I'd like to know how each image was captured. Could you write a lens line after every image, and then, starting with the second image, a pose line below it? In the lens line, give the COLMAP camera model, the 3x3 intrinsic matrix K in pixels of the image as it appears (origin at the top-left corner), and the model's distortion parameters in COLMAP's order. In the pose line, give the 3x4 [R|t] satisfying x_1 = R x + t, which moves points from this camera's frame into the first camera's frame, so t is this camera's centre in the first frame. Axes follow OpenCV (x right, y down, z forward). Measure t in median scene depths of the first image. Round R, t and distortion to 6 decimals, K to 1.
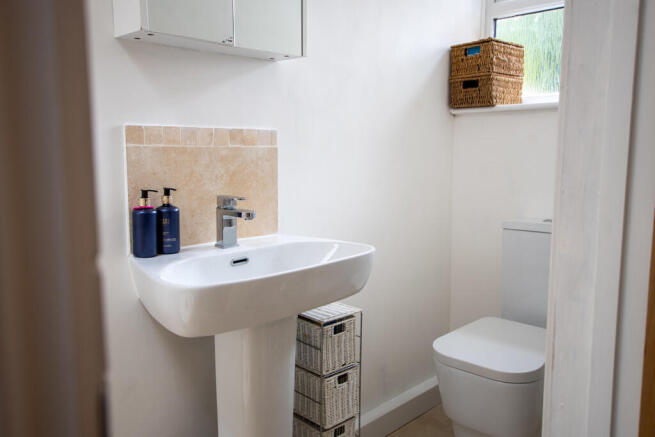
lens RADIAL K [[539.1, 0, 325.2], [0, 539.1, 220.9], [0, 0, 1]] dist [0.026197, -0.051461]
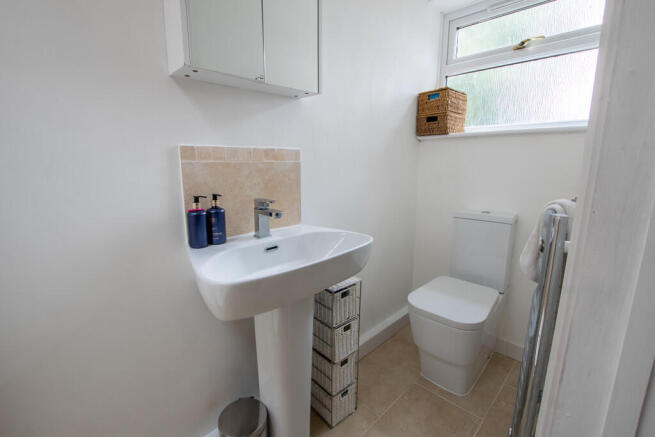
lens RADIAL K [[299.9, 0, 329.5], [0, 299.9, 215.6], [0, 0, 1]] dist [0.004965, 0.000066]
pose [[0.999972, 0.001997, -0.007151, -0.009245], [-0.001673, 0.998985, 0.045014, -0.037780], [0.007234, -0.045001, 0.998961, 0.245908]]
